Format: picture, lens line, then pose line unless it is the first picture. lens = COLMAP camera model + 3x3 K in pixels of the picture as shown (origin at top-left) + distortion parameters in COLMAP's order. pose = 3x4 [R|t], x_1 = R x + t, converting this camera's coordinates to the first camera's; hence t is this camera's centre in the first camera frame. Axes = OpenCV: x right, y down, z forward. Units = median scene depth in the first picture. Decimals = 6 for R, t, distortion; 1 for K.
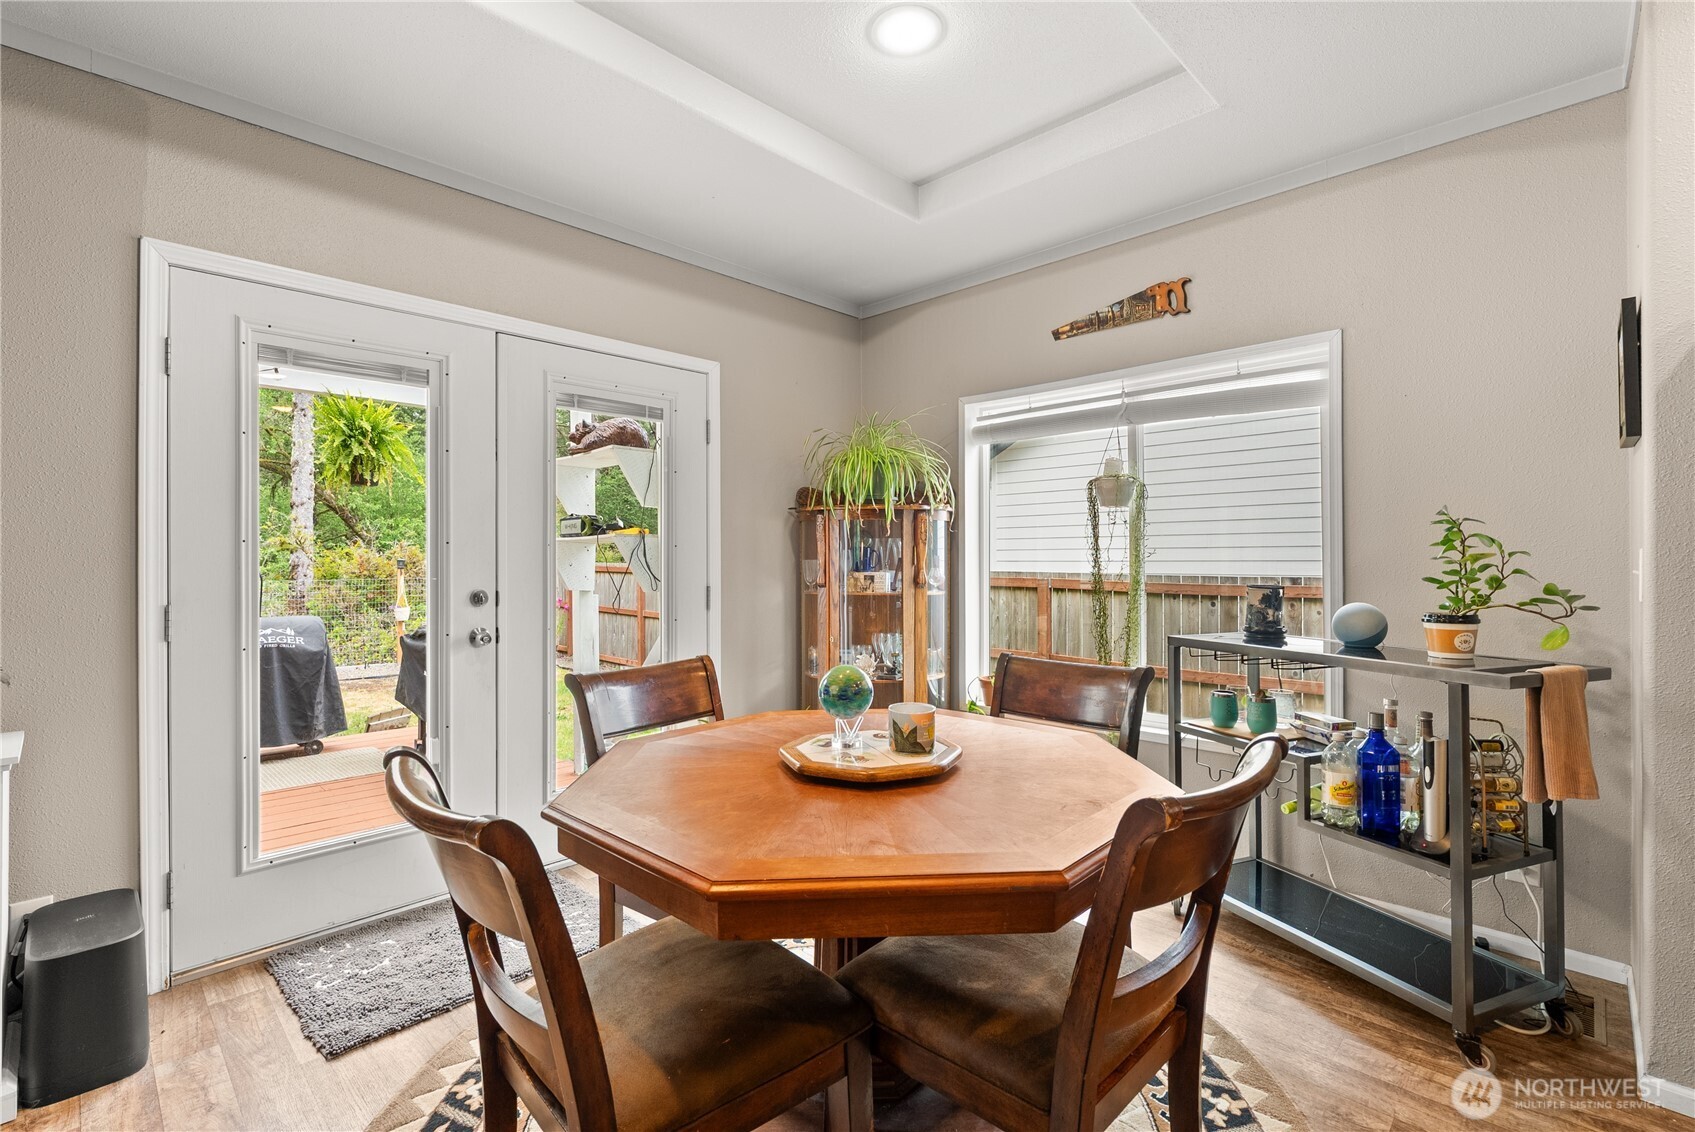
lens RADIAL K [[772.3, 0, 847.5], [0, 772.3, 559.9], [0, 0, 1]] dist [-0.002441, 0.000105]
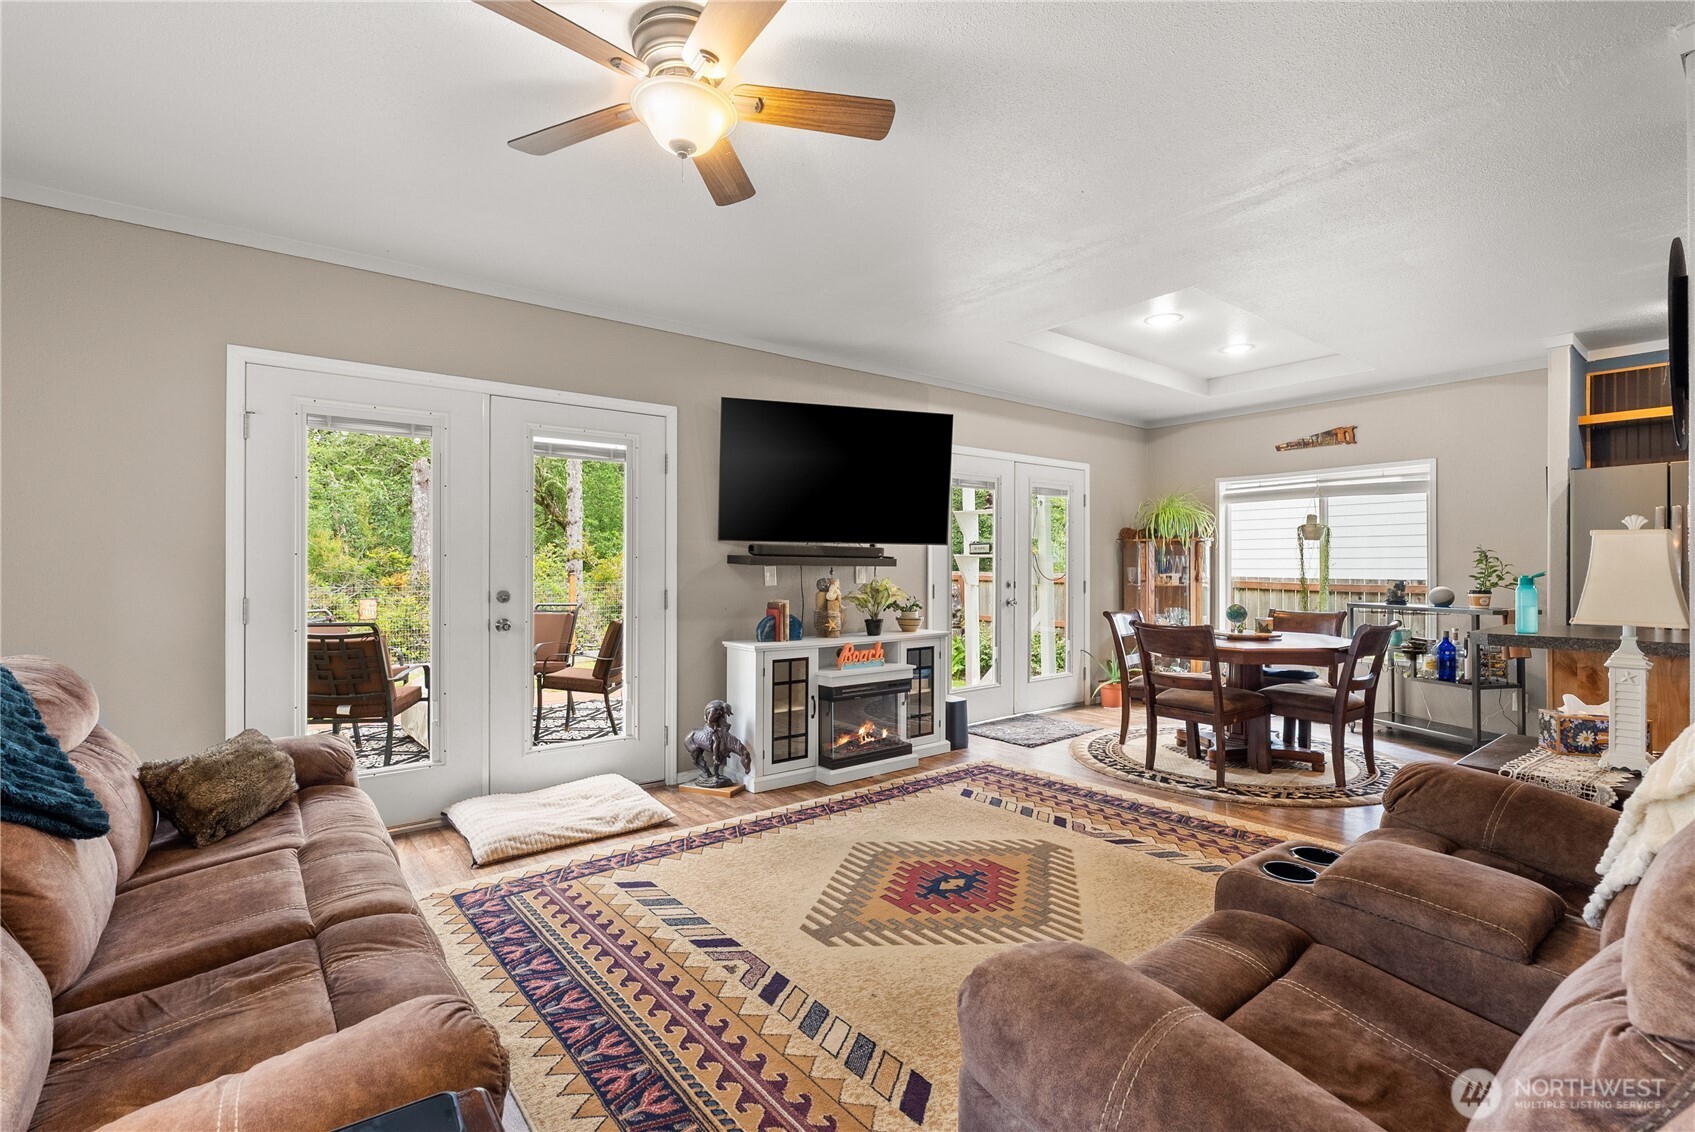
lens RADIAL K [[770.6, 0, 828.6], [0, 770.6, 570.8], [0, 0, 1]] dist [-0.016812, -0.000066]
pose [[0.989706, 0.001704, -0.143107, -0.599155], [-0.000812, 0.999980, 0.006291, -0.003000], [0.143114, -0.006110, 0.989687, -1.105819]]
